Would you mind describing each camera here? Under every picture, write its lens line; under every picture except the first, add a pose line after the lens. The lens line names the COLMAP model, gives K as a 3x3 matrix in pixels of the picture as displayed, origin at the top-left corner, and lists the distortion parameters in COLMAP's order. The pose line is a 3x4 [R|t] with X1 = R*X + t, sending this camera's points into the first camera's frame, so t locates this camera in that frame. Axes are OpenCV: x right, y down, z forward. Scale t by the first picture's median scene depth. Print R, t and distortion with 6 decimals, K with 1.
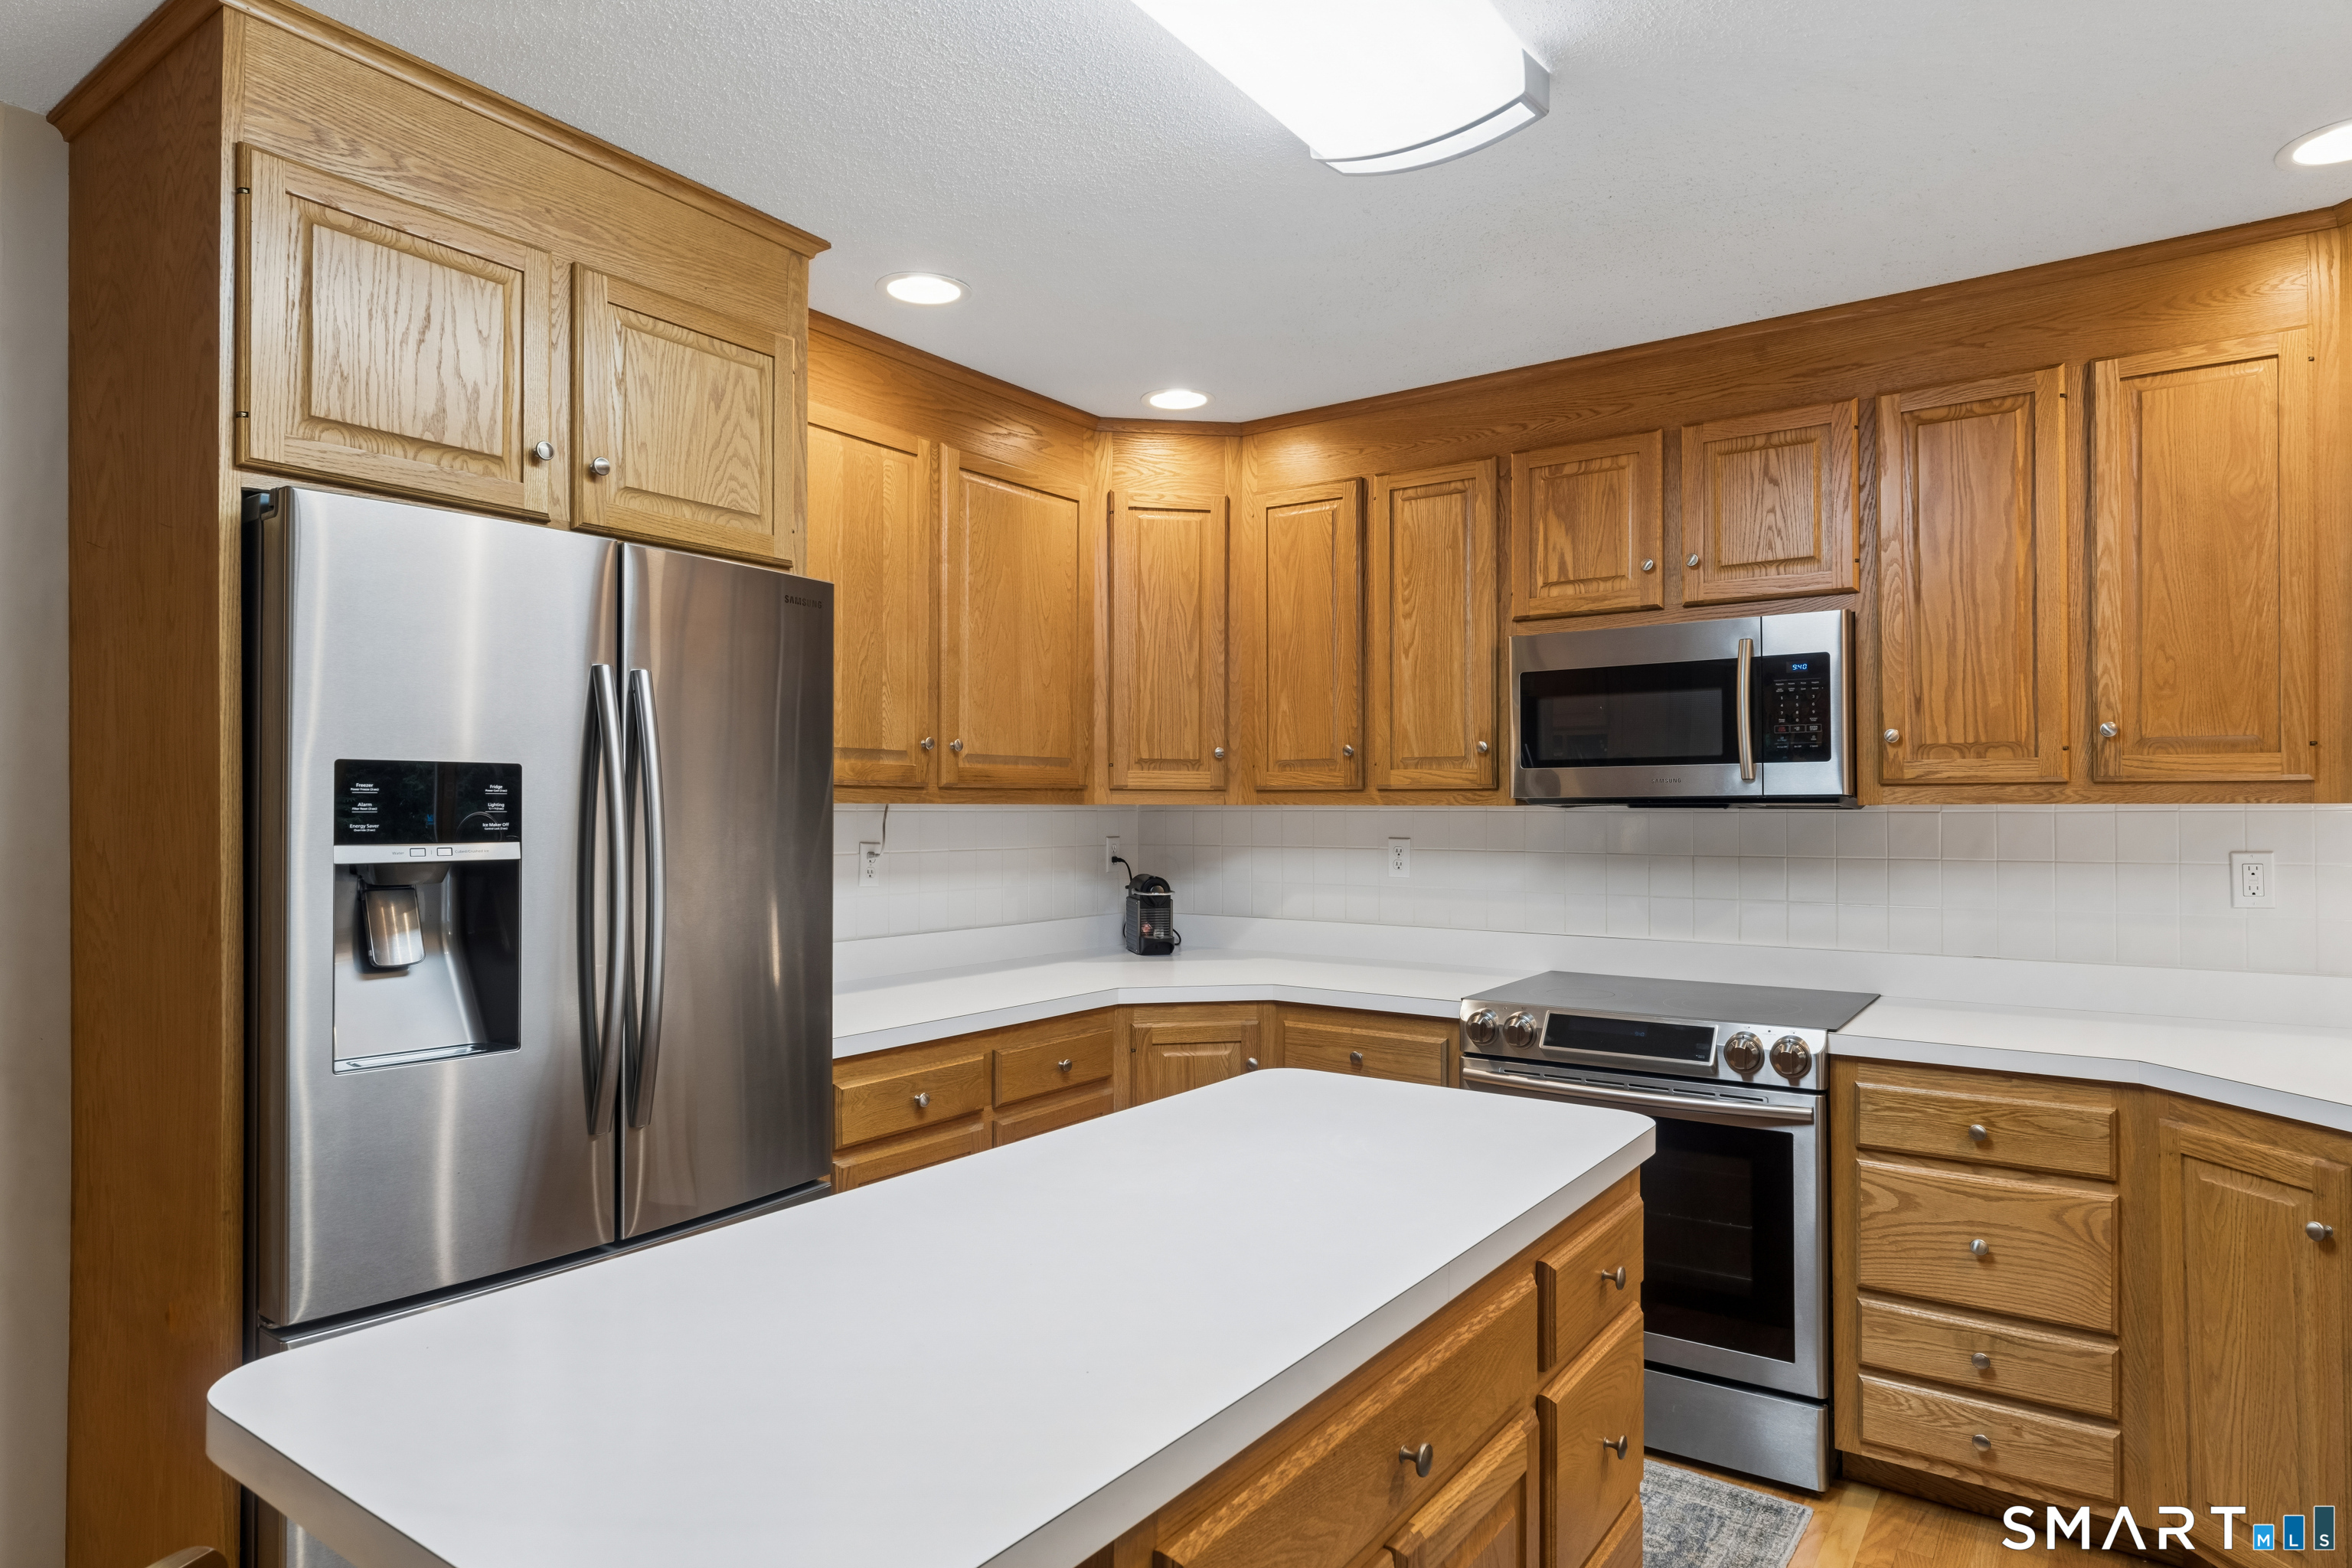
lens RADIAL K [[1319.3, 0, 1186.3], [0, 1319.3, 795.4], [0, 0, 1]] dist [-0.005295, -0.000594]
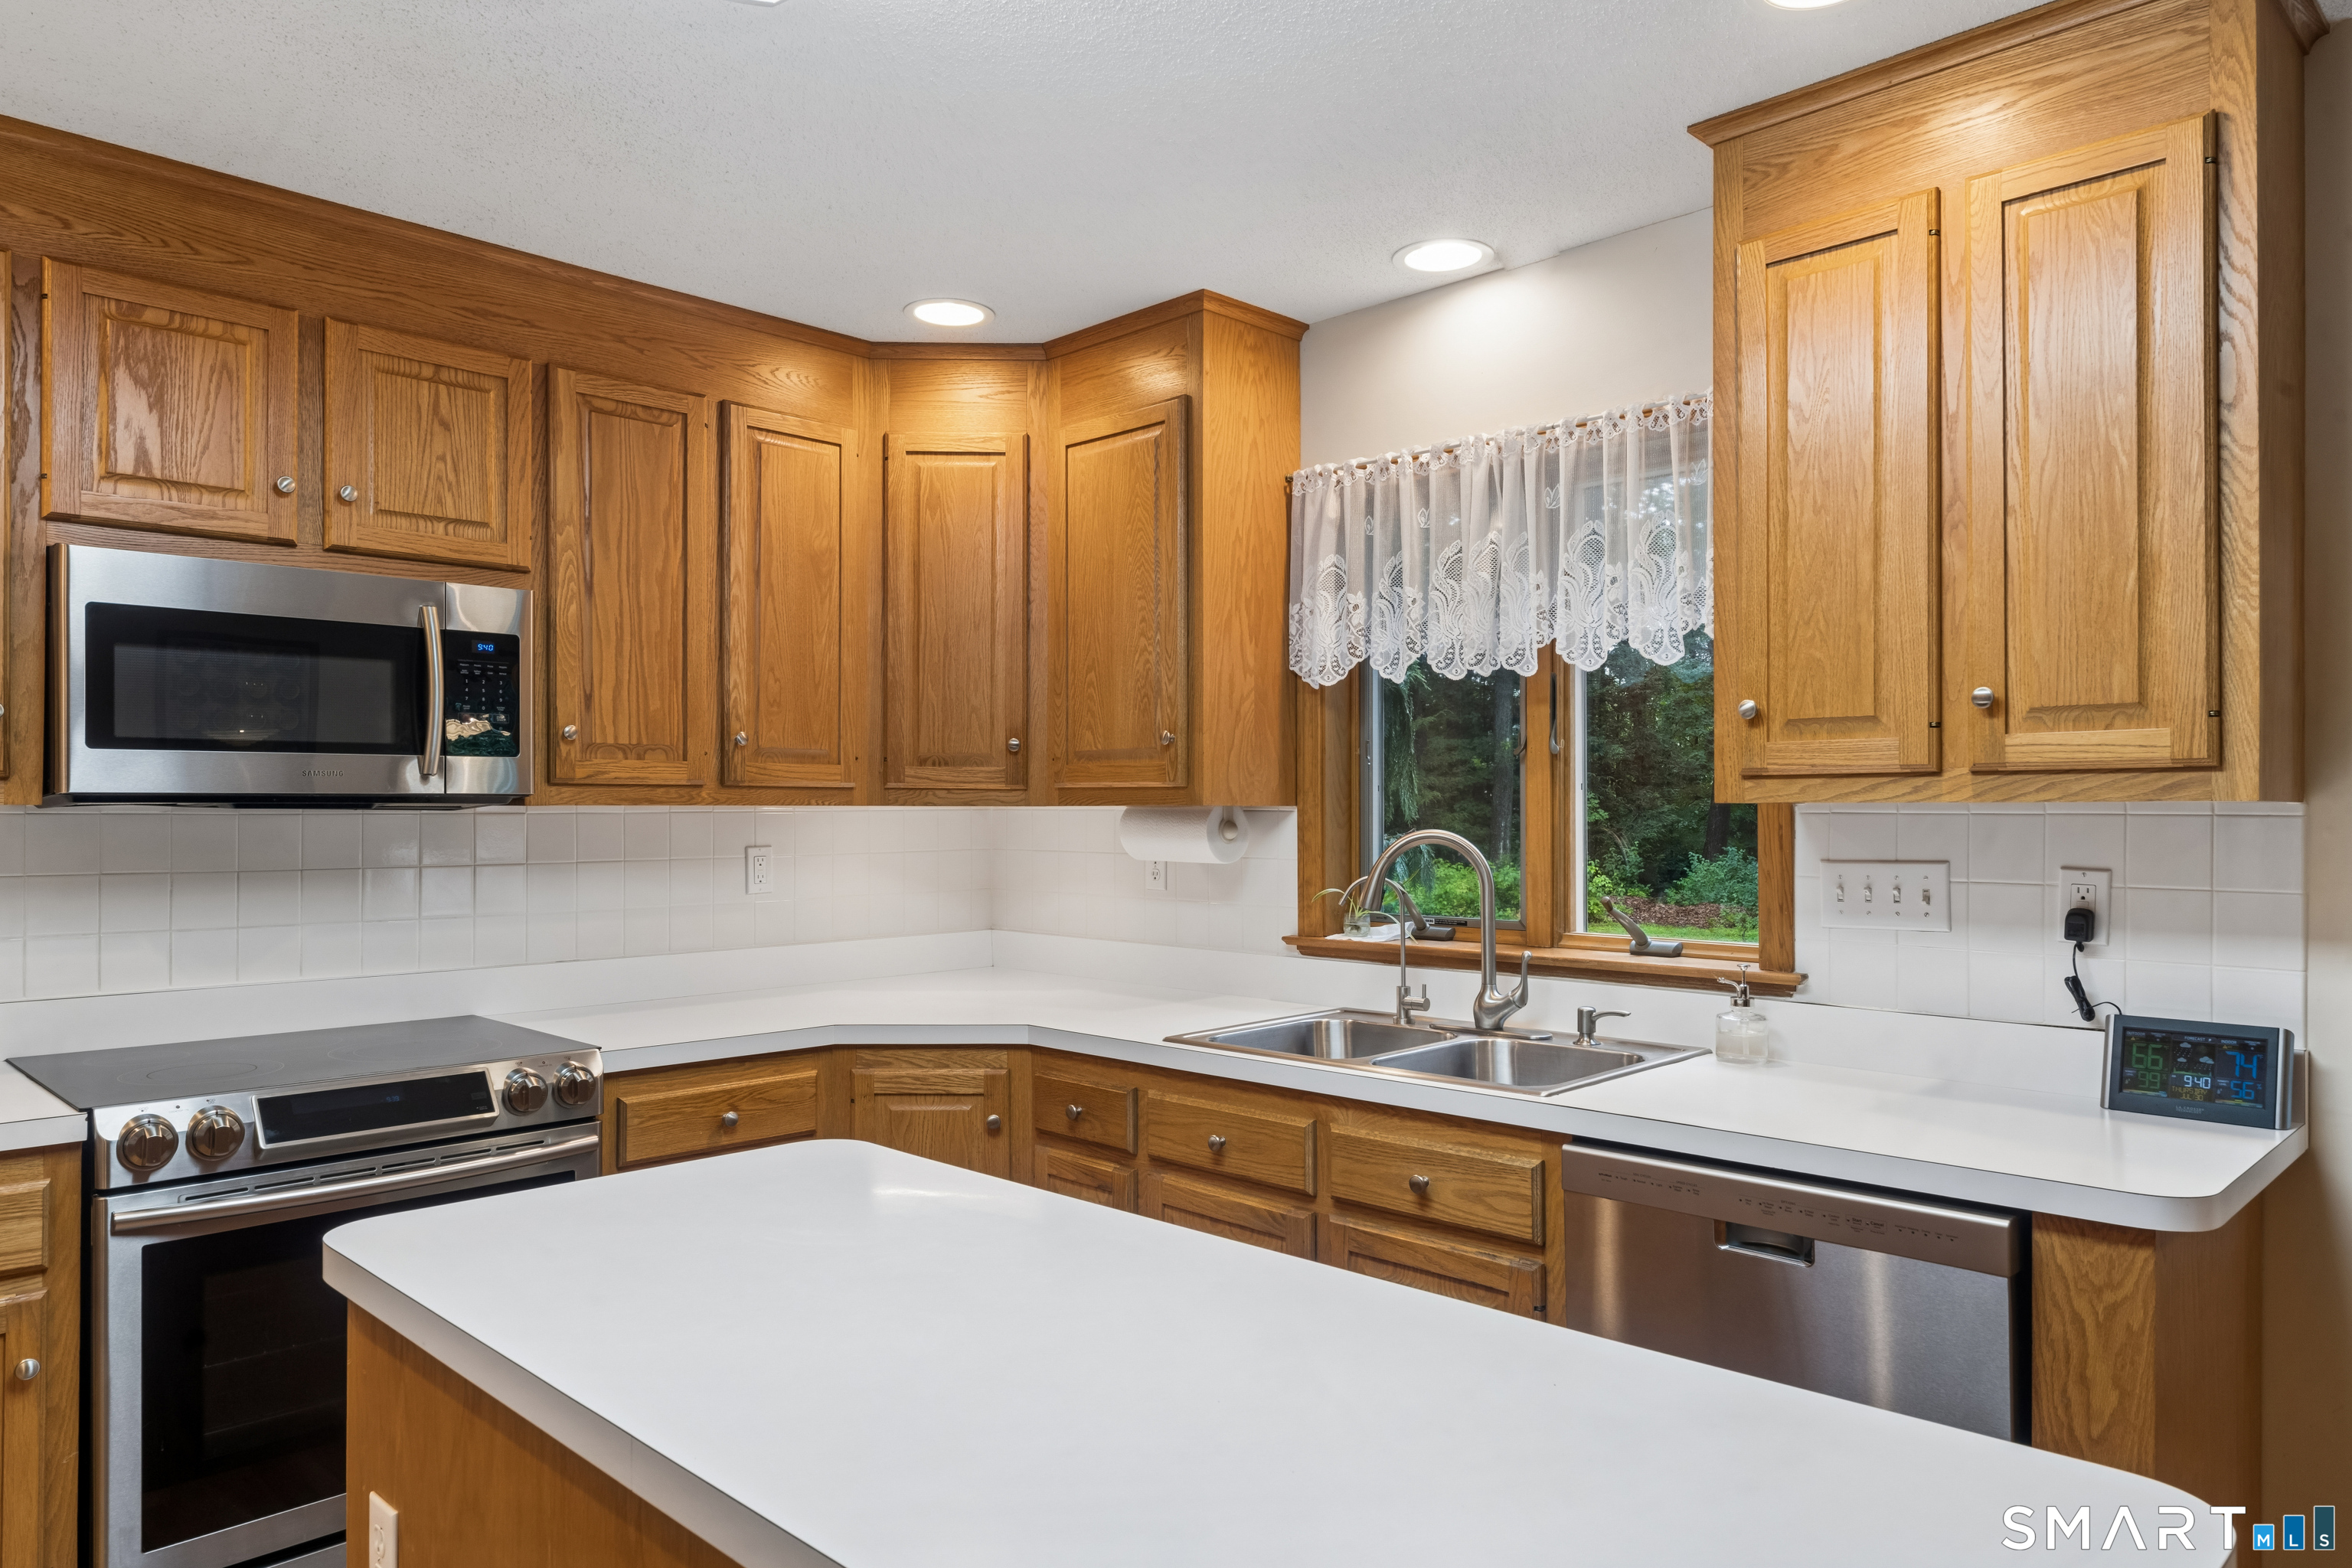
lens RADIAL K [[1538.1, 0, 1182.3], [0, 1538.1, 788.3], [0, 0, 1]] dist [0.010131, 0.001644]
pose [[0.159935, 0.014693, 0.987018, -0.490999], [-0.009842, 0.999863, -0.013289, 0.004921], [-0.987079, -0.007589, 0.160058, 0.398630]]
